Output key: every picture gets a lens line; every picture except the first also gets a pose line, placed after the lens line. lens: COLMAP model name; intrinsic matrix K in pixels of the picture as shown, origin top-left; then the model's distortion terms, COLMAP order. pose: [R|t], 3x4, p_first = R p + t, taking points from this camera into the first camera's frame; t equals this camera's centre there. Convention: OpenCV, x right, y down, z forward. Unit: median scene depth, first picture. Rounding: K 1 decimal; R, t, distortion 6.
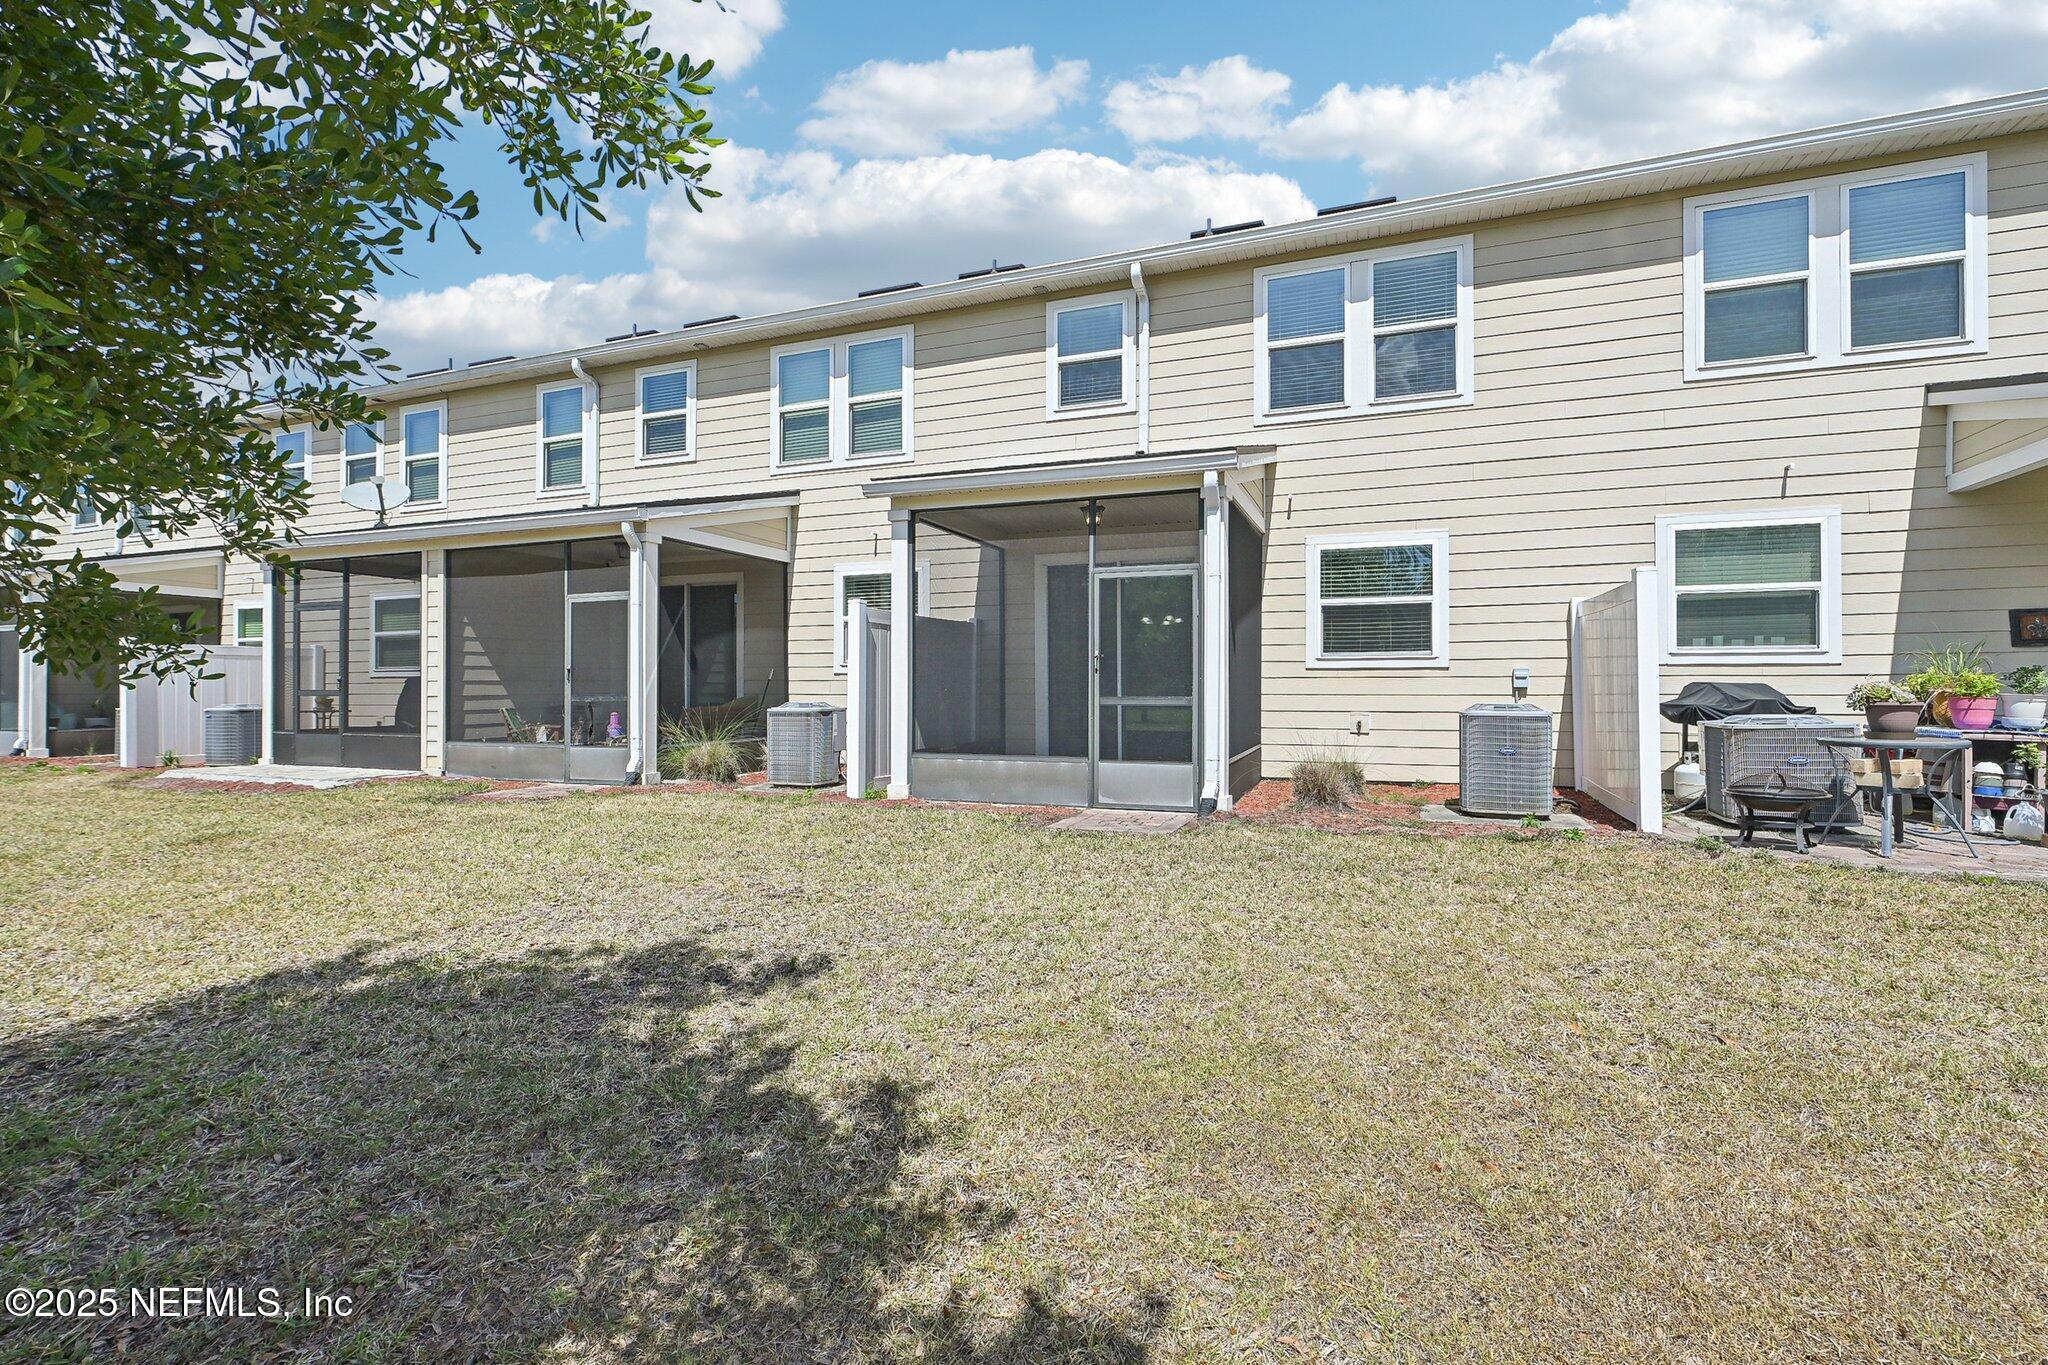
lens RADIAL K [[916.3, 0, 1025.6], [0, 916.3, 683.1], [0, 0, 1]] dist [-0.000563, -0.002084]
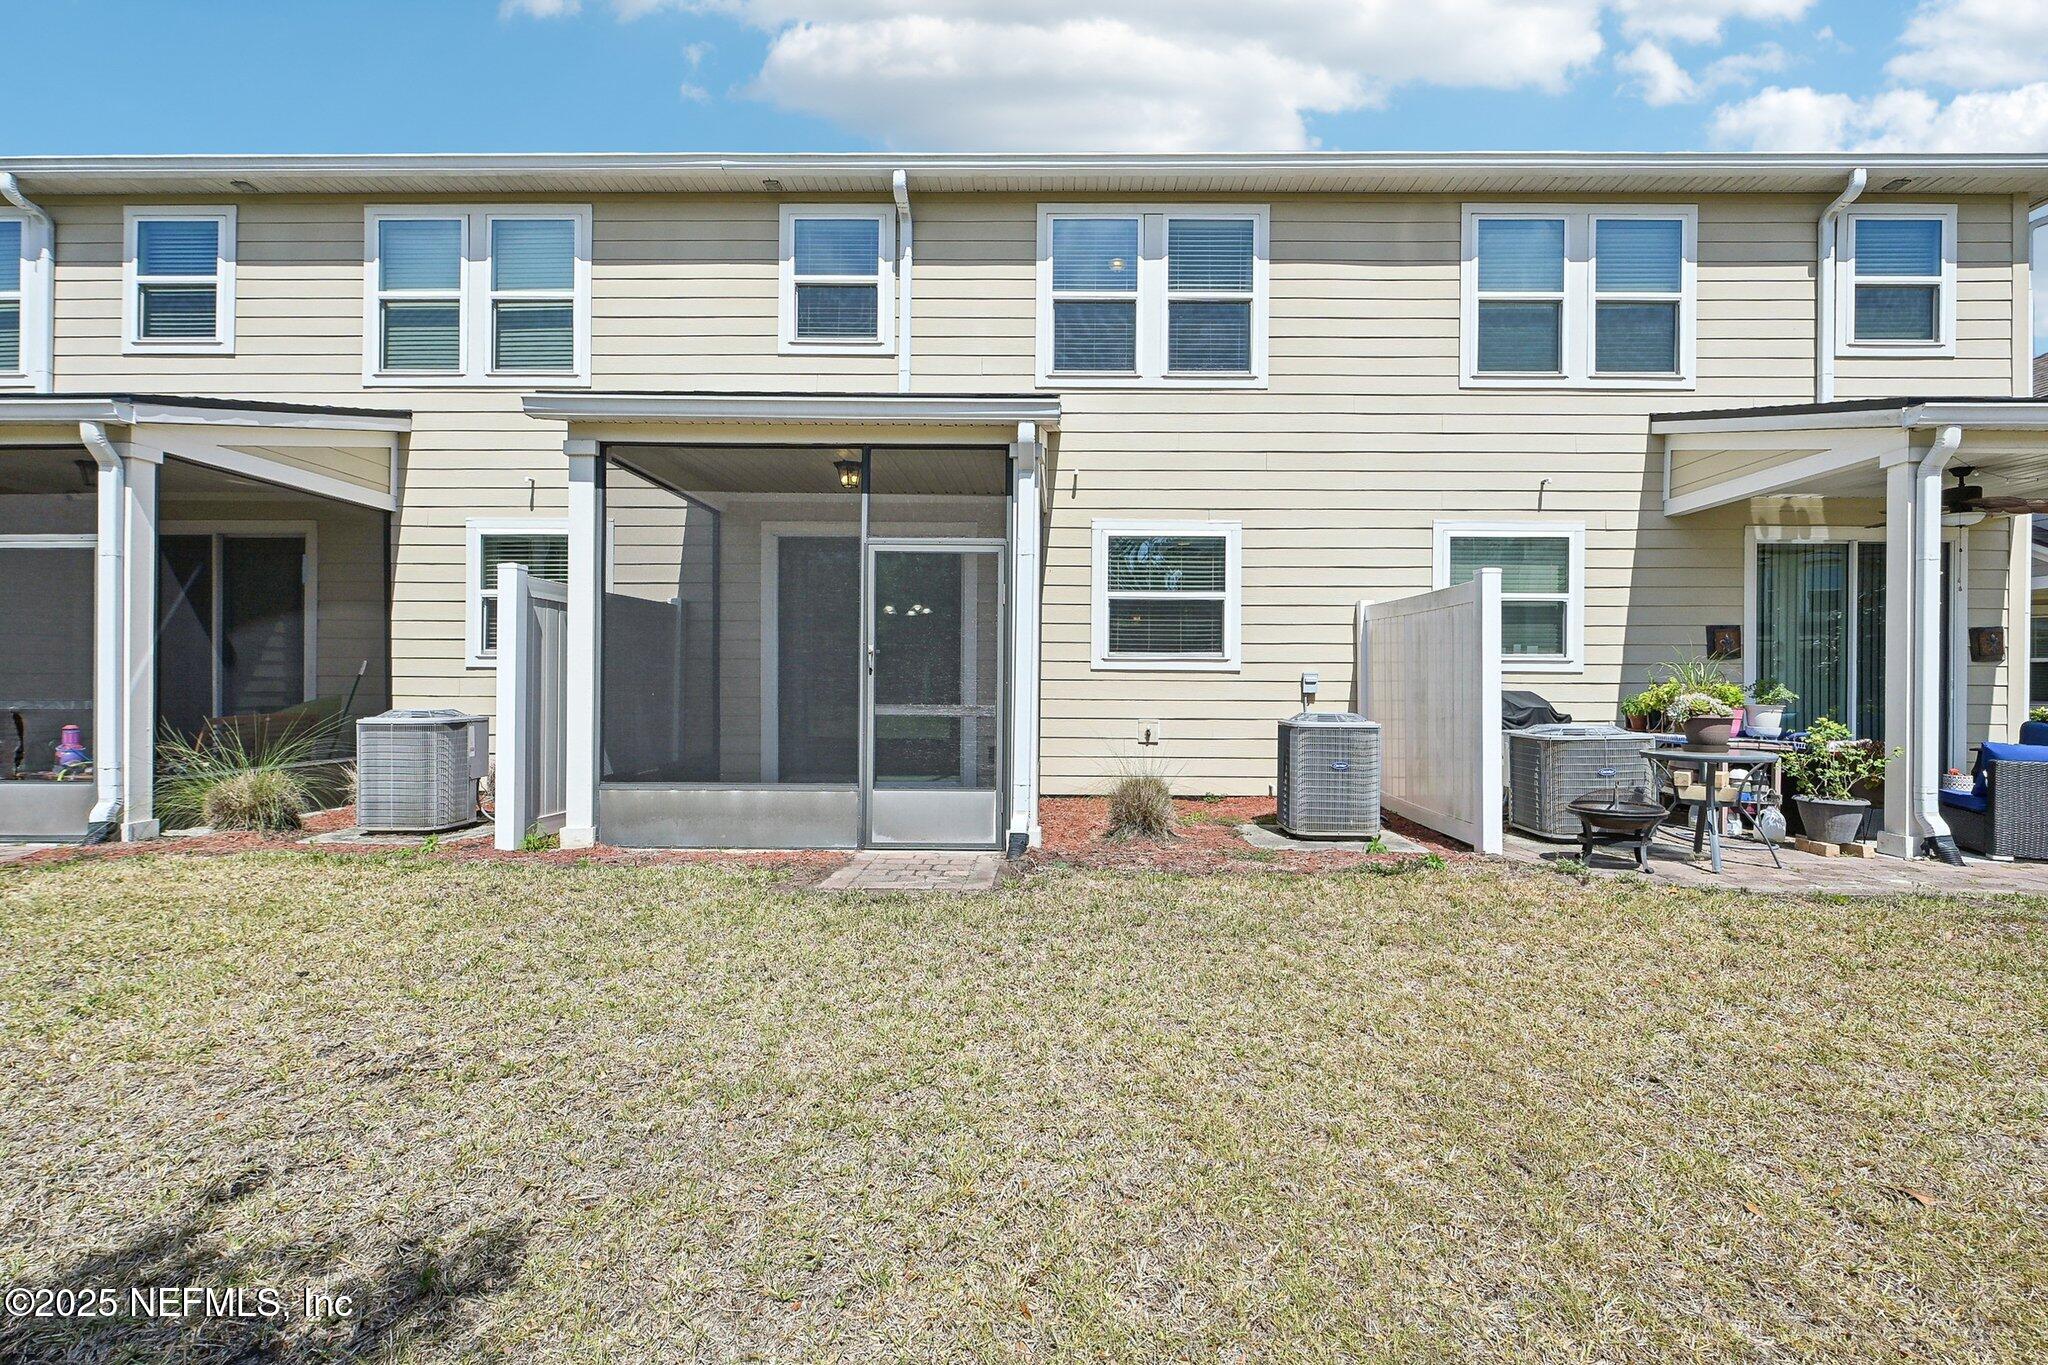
lens RADIAL K [[916.3, 0, 1032.1], [0, 916.3, 682.7], [0, 0, 1]] dist [-0.000563, -0.002084]
pose [[0.934671, 0.006383, 0.355455, -0.062916], [-0.008932, 0.999945, 0.005530, -0.008637], [-0.355401, -0.008343, 0.934677, 0.212620]]
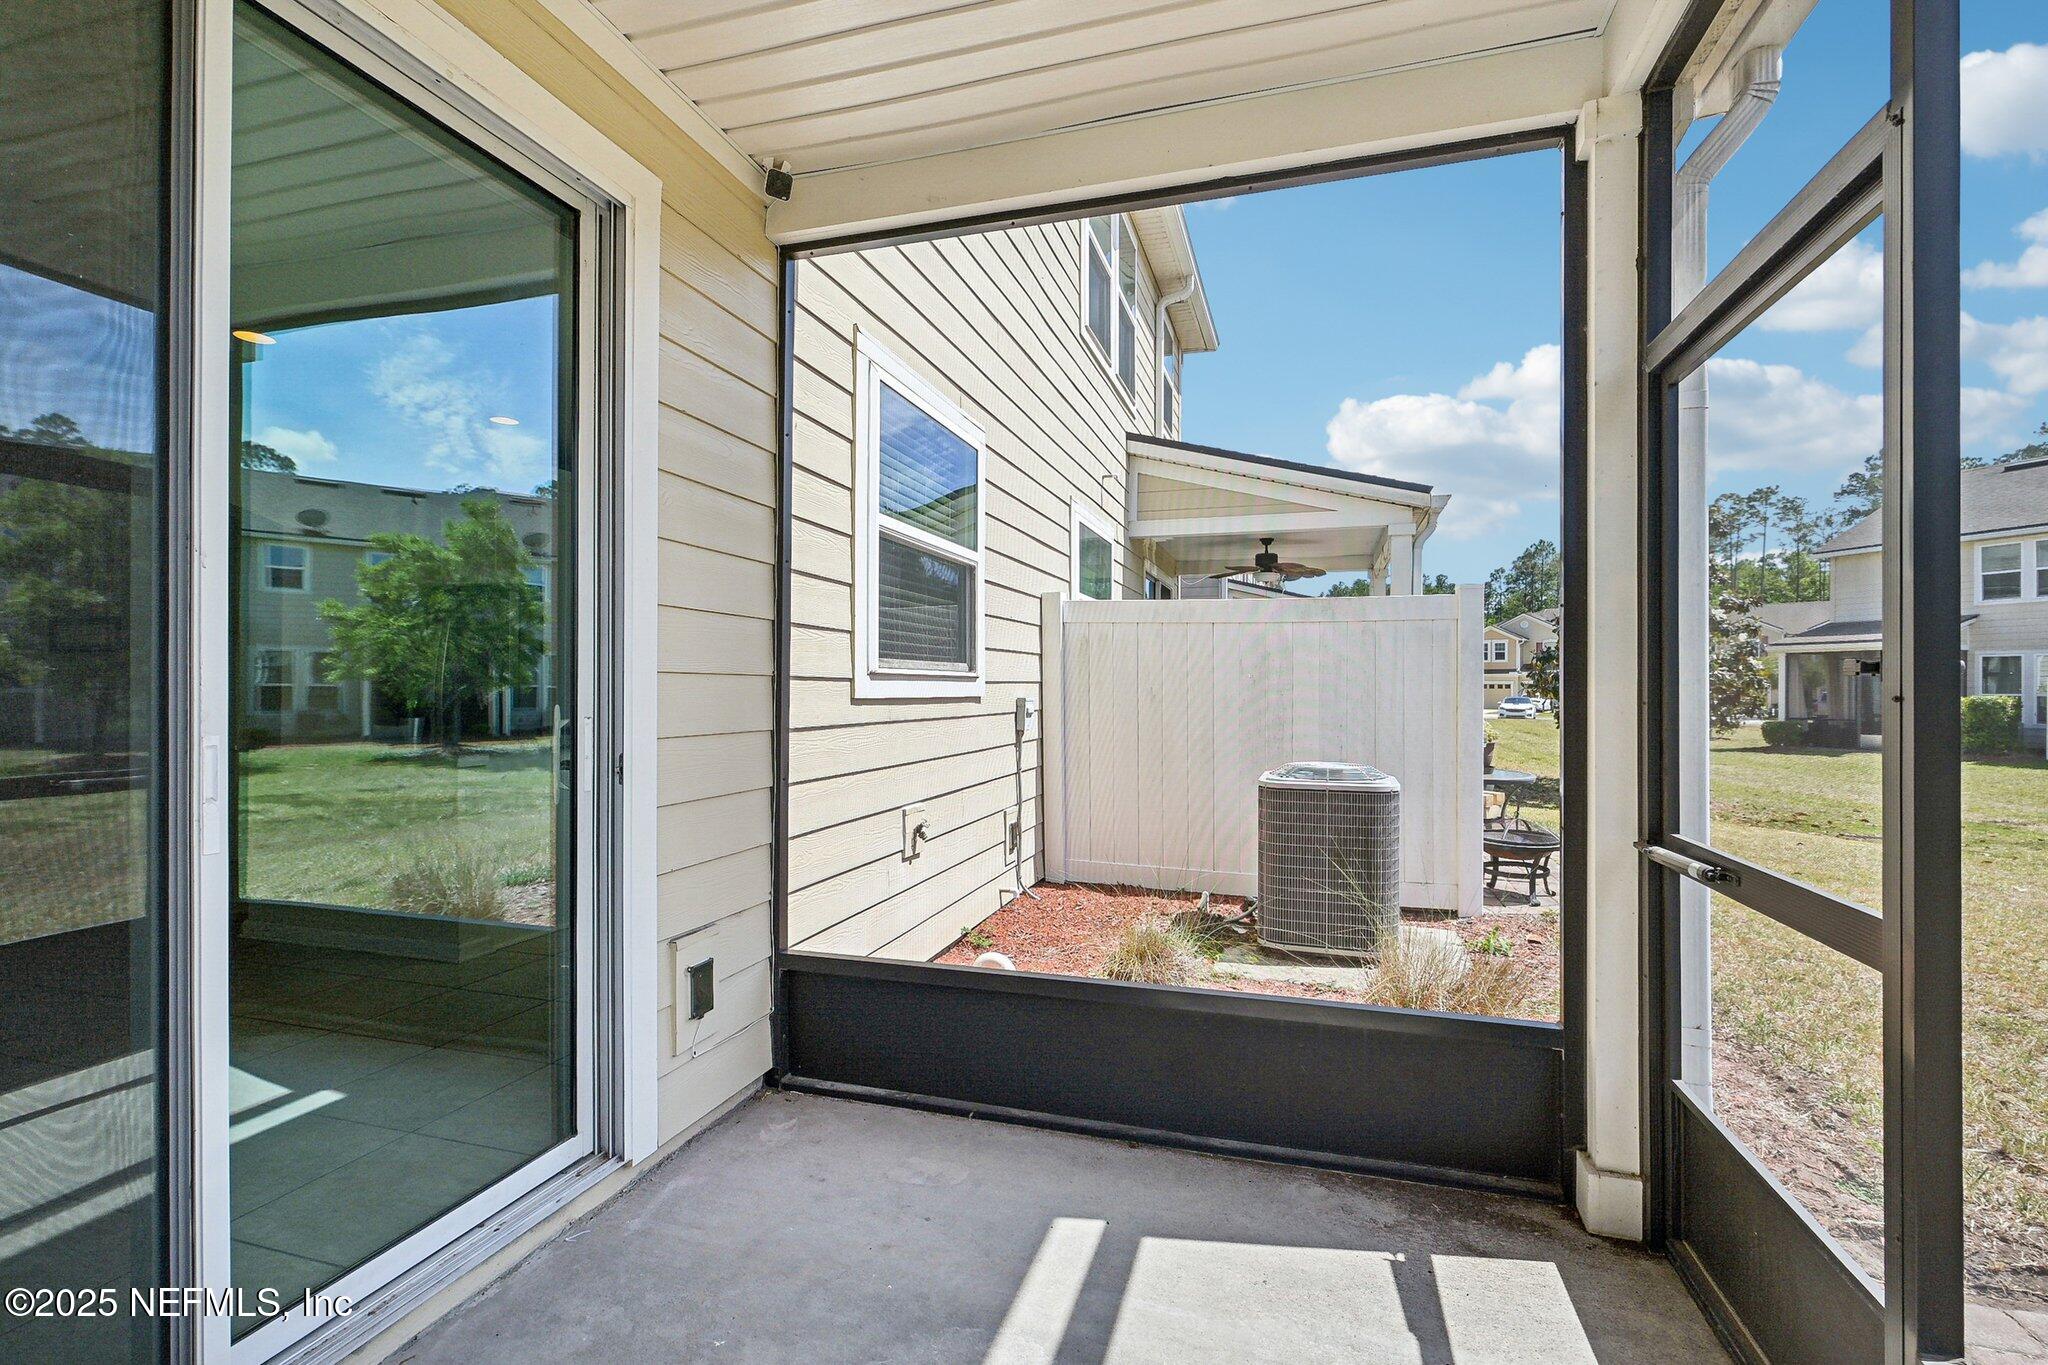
lens RADIAL K [[916.3, 0, 1029.6], [0, 916.3, 683.0], [0, 0, 1]] dist [-0.000563, -0.002084]
pose [[-0.077451, 0.004096, 0.996988, -0.055742], [-0.010511, 0.999933, -0.004925, -0.023406], [-0.996941, -0.010861, -0.077403, 1.017477]]
